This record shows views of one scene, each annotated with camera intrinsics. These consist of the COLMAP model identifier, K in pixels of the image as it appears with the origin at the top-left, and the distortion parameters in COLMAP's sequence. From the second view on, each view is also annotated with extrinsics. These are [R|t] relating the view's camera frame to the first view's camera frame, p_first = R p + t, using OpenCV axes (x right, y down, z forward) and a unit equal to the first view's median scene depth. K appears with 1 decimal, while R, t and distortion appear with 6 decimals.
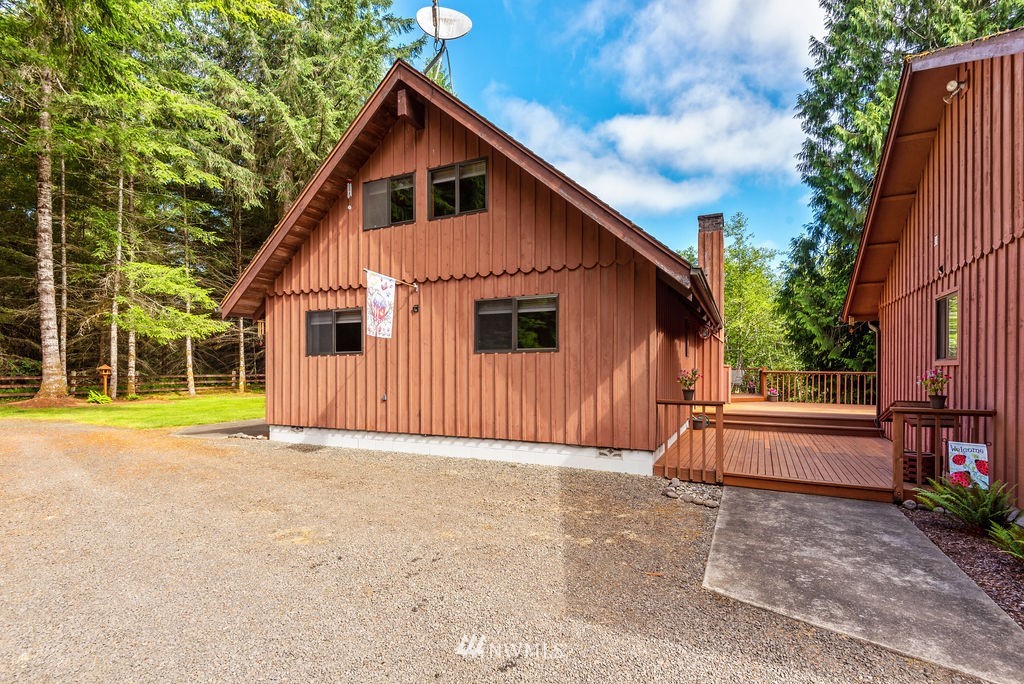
lens RADIAL K [[467.9, 0, 512.3], [0, 467.9, 364.5], [0, 0, 1]] dist [0.022926, -0.018215]
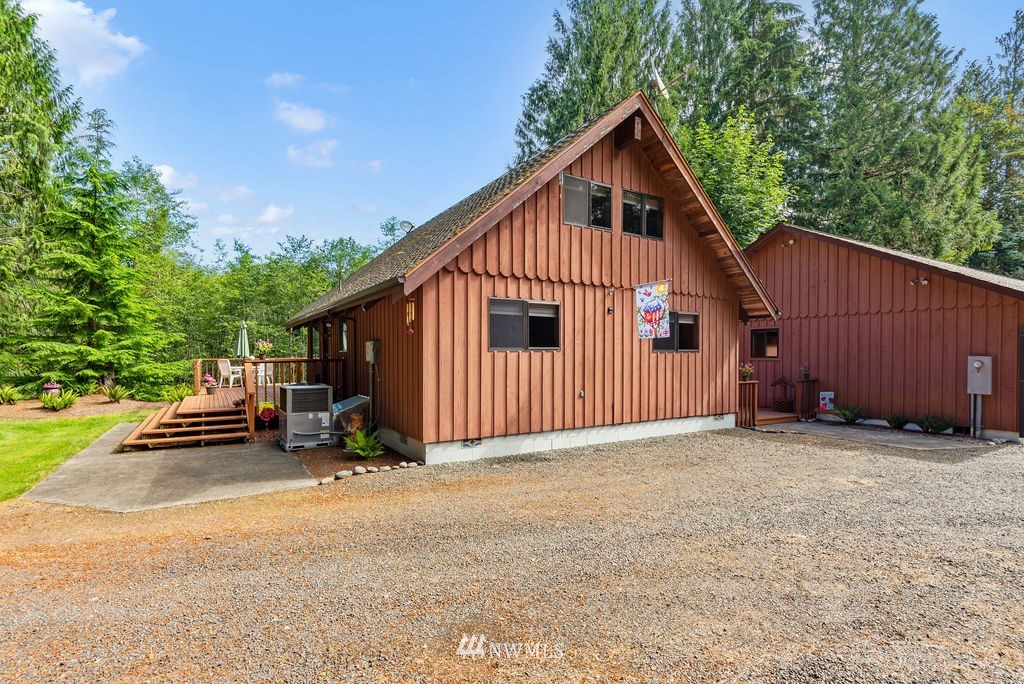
lens RADIAL K [[467.9, 0, 512.3], [0, 467.9, 364.5], [0, 0, 1]] dist [0.022926, -0.018215]
pose [[0.567859, -0.003610, 0.823118, -1.192484], [0.004875, 0.999988, 0.001023, 0.004817], [-0.823112, 0.003432, 0.567869, 0.544831]]
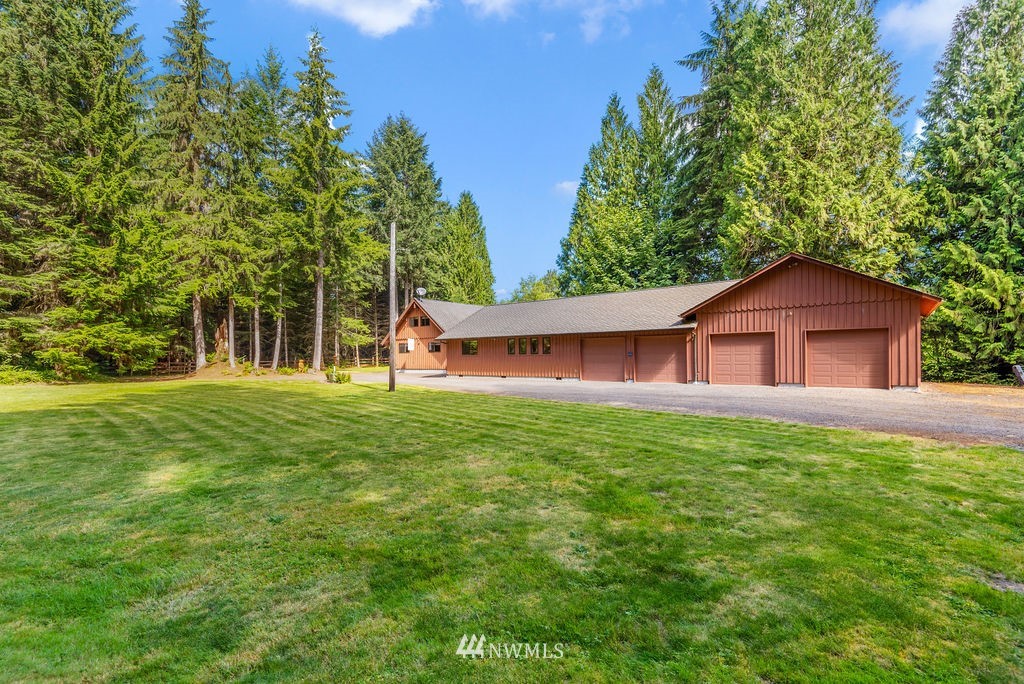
lens RADIAL K [[461.3, 0, 513.3], [0, 461.3, 359.7], [0, 0, 1]] dist [-0.001004, -0.000805]
pose [[0.980206, -0.010326, -0.197712, 1.677815], [0.014000, 0.999754, 0.017190, -0.019509], [0.197486, -0.019618, 0.980109, -3.481152]]
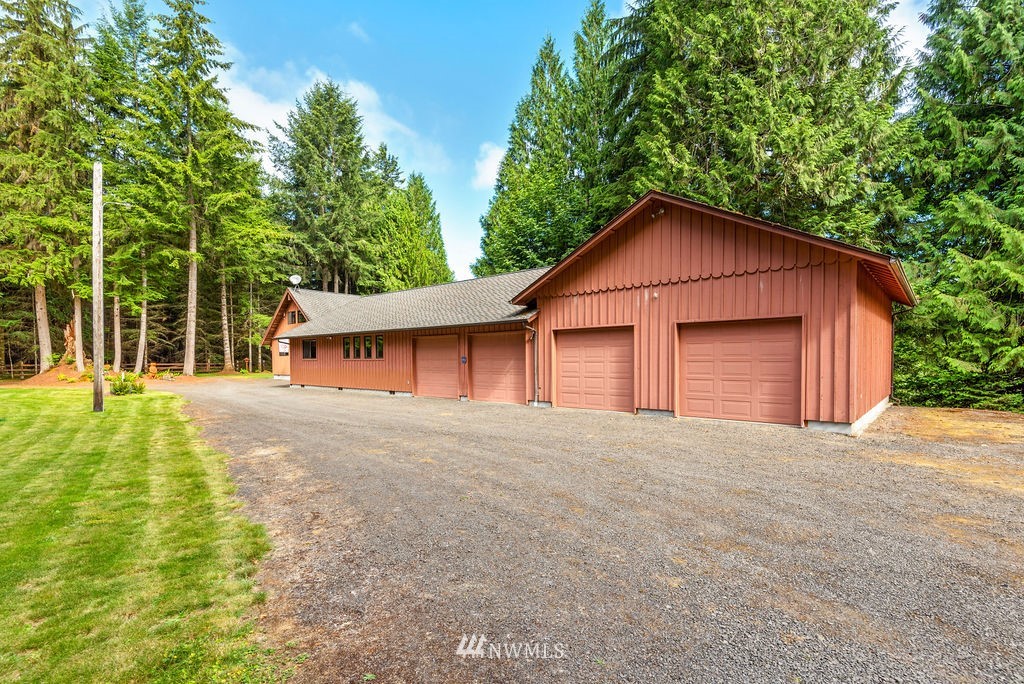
lens RADIAL K [[471.8, 0, 510.2], [0, 471.8, 371.5], [0, 0, 1]] dist [-0.001180, -0.000040]
pose [[0.970158, 0.002300, -0.242462, 2.490133], [0.006105, 0.999406, 0.033910, -0.010840], [0.242396, -0.034378, 0.969568, -2.452484]]
